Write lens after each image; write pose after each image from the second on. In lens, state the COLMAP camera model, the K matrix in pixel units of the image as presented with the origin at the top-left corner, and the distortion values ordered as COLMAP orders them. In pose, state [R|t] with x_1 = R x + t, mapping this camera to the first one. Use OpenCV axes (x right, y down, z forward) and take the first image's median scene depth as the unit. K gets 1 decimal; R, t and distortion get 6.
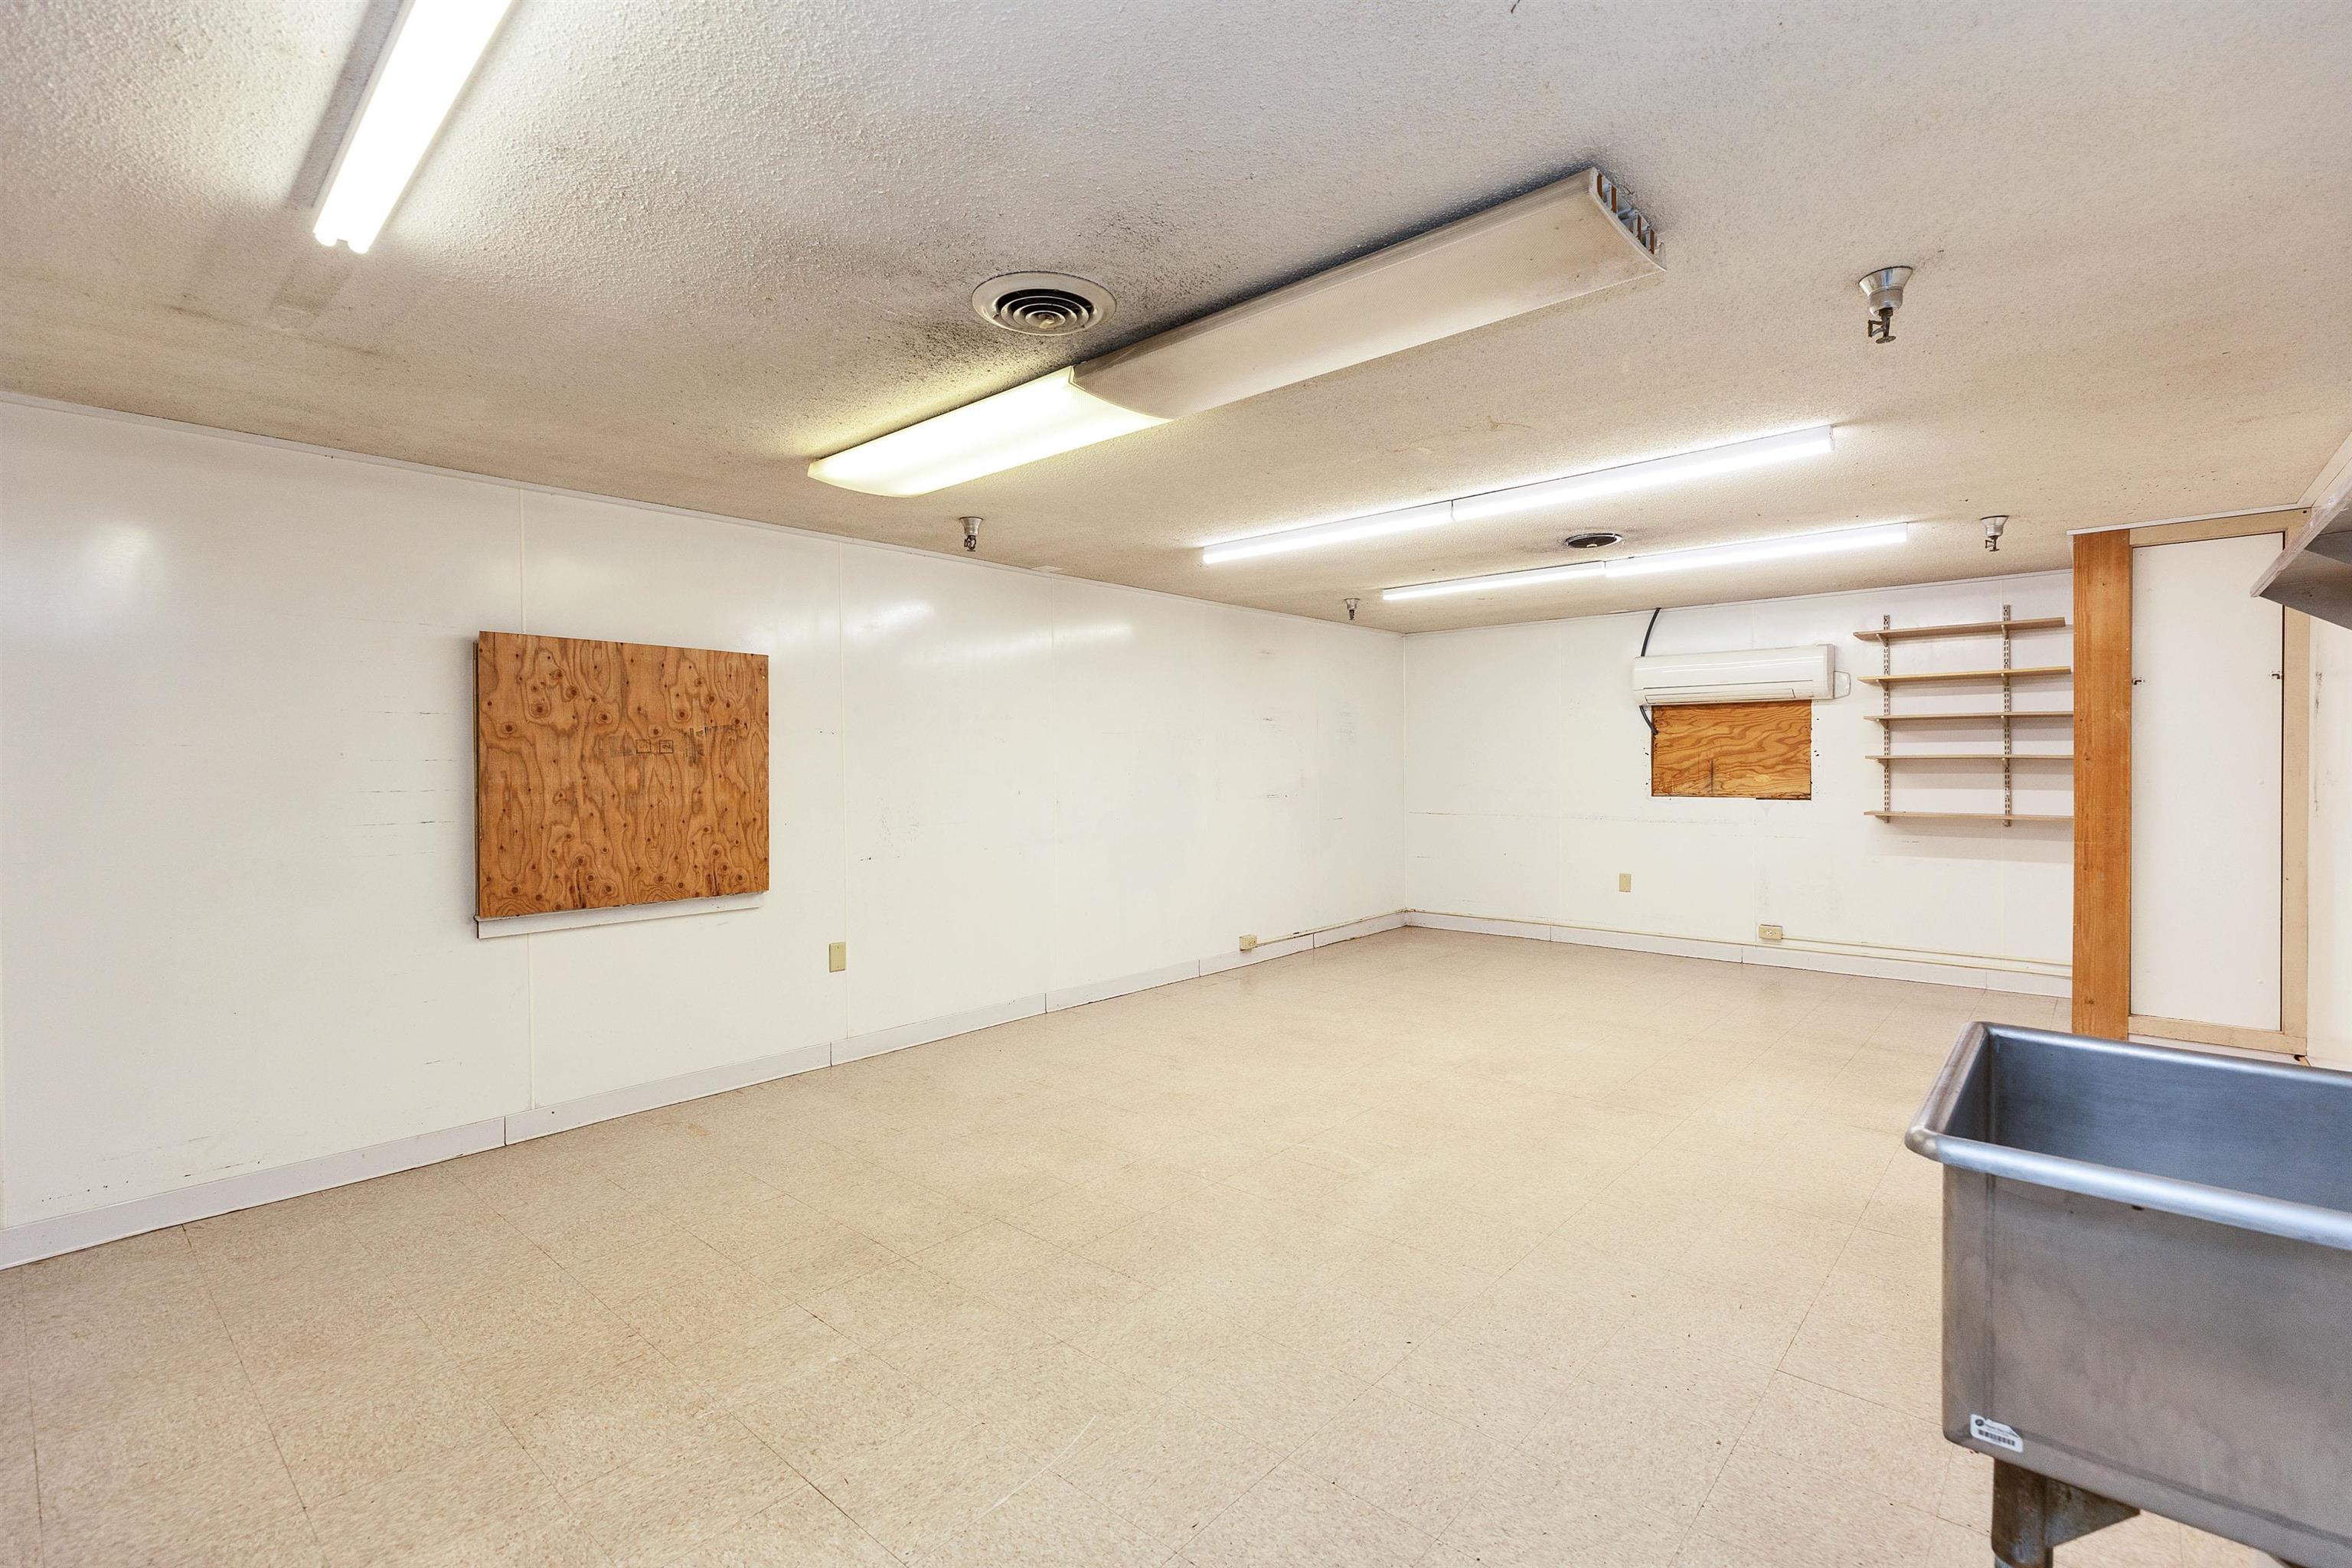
lens RADIAL K [[1061.8, 0, 1174.5], [0, 1061.8, 778.5], [0, 0, 1]] dist [0.005484, 0.000076]
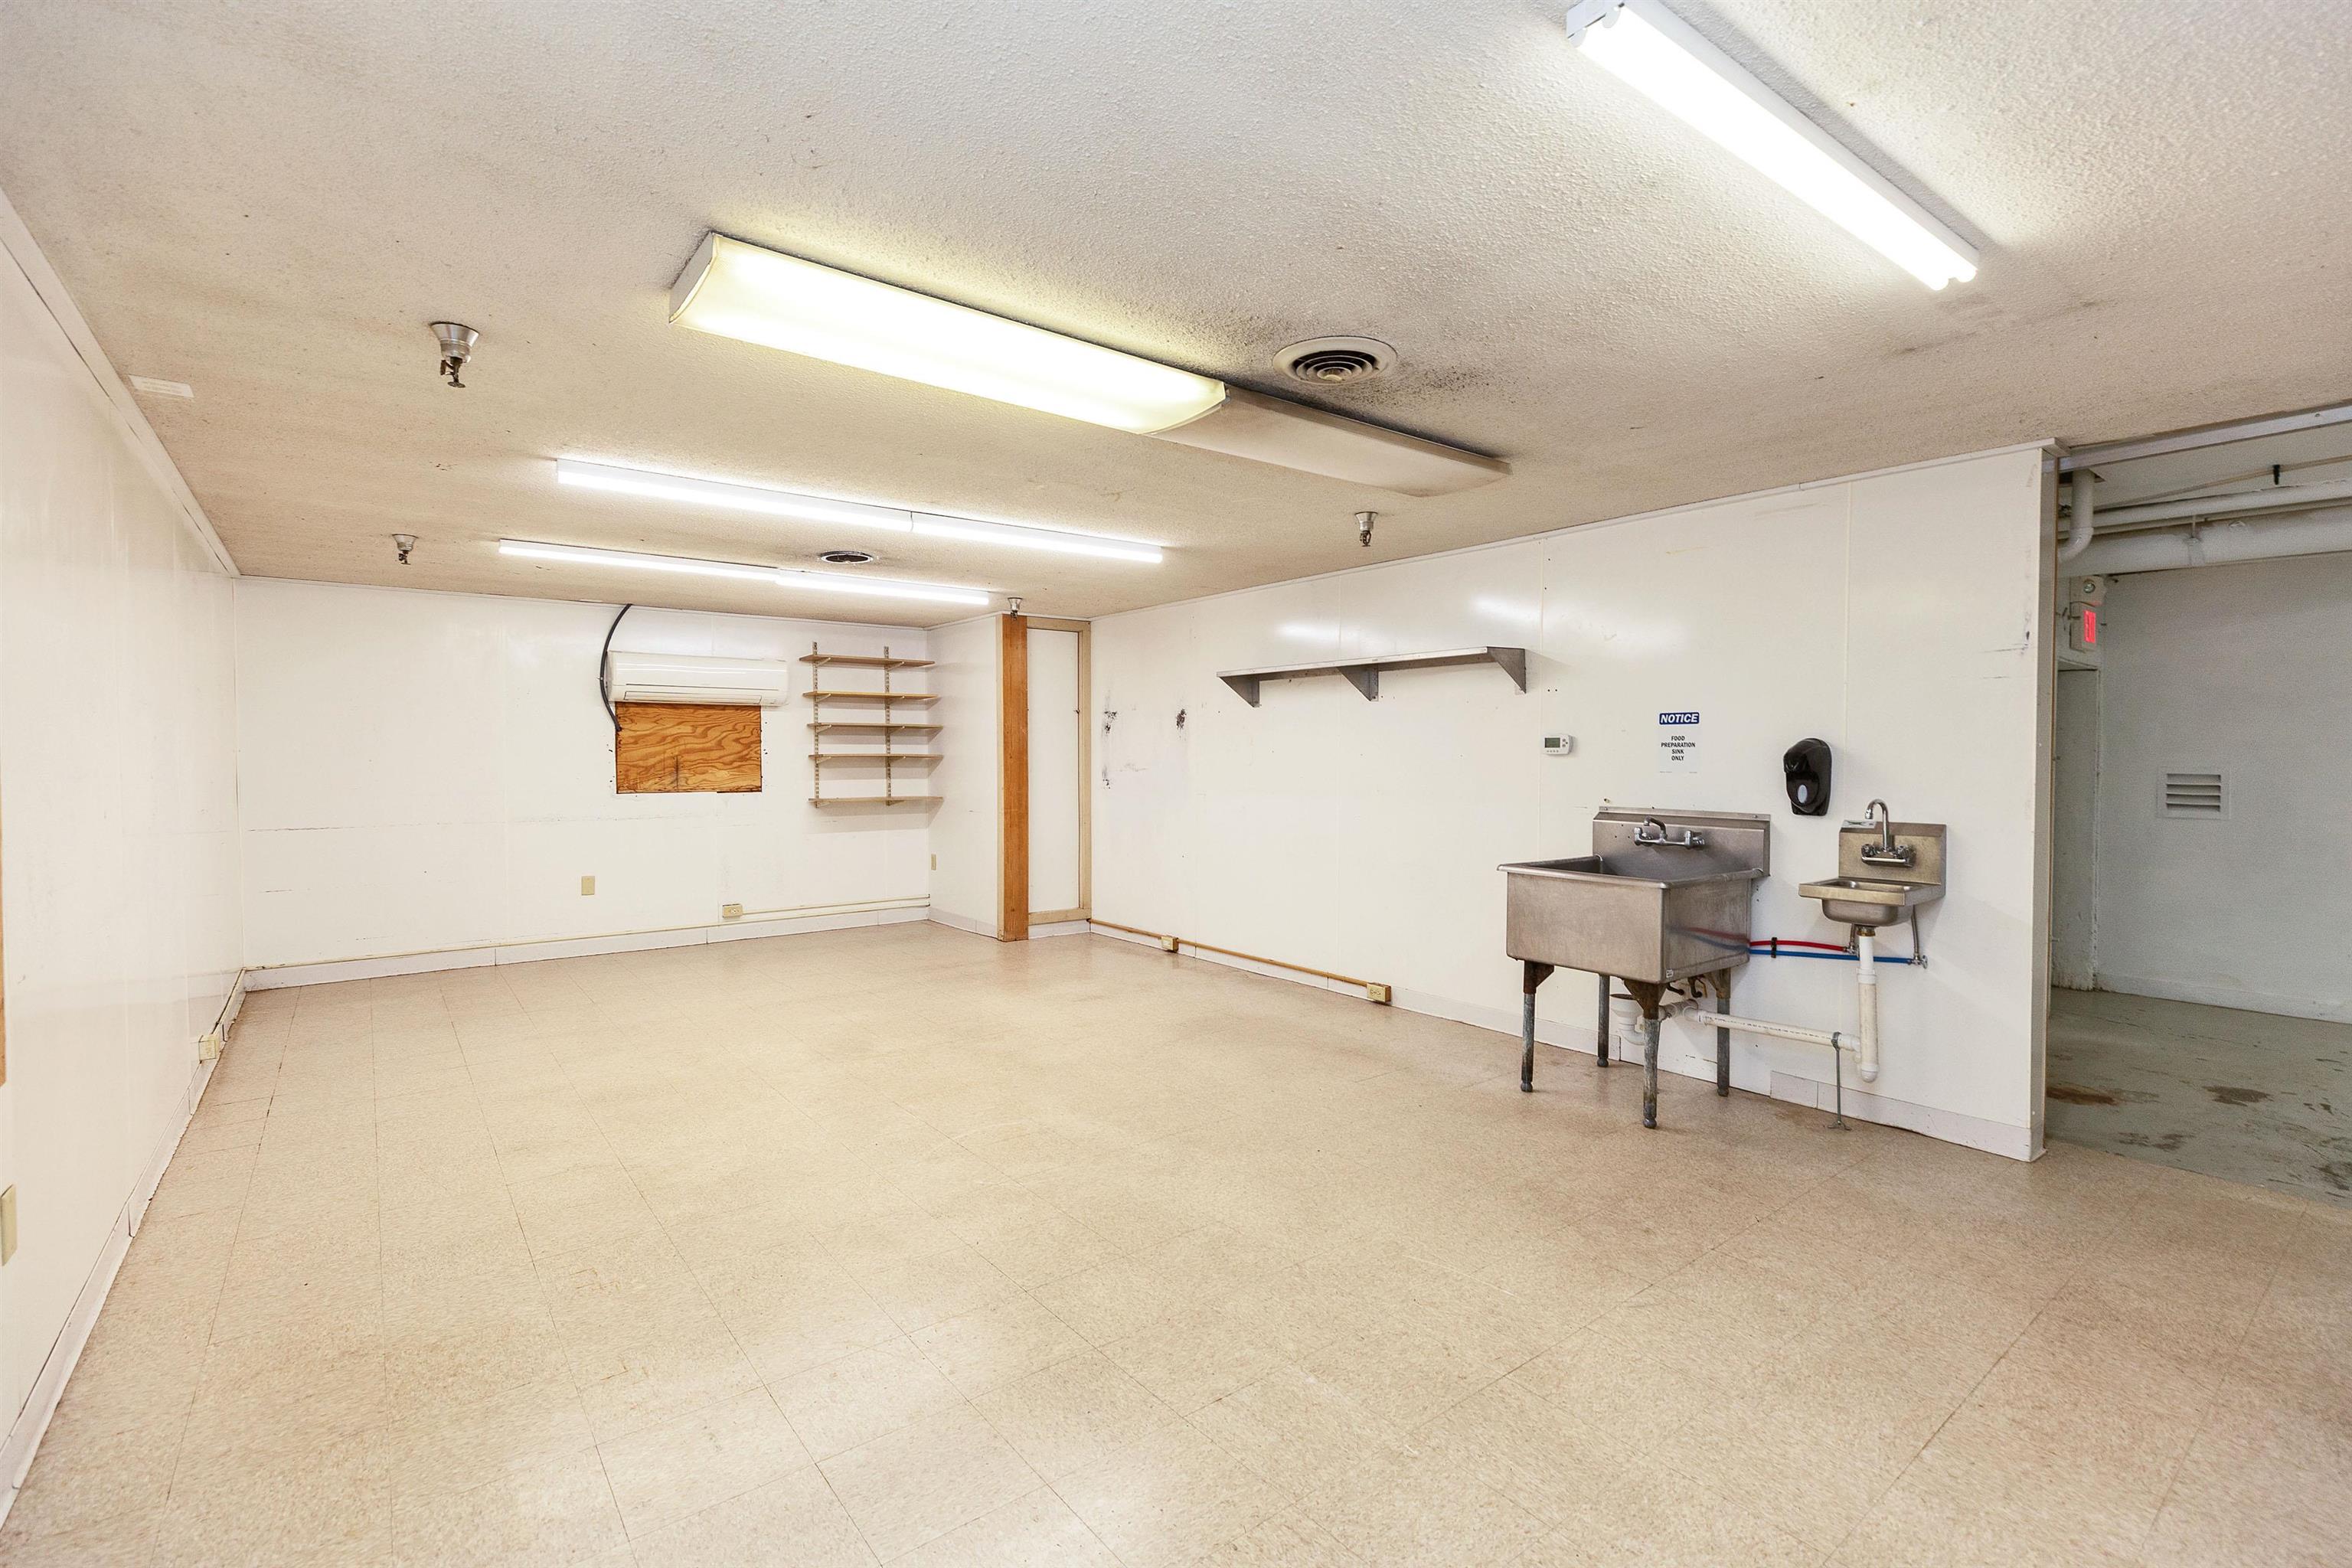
lens RADIAL K [[1061.8, 0, 1174.5], [0, 1061.8, 778.5], [0, 0, 1]] dist [0.005484, 0.000076]
pose [[0.172175, -0.015298, 0.984948, -0.462703], [0.015583, 0.999797, 0.012805, -0.002120], [-0.984943, 0.013143, 0.172378, 0.345863]]
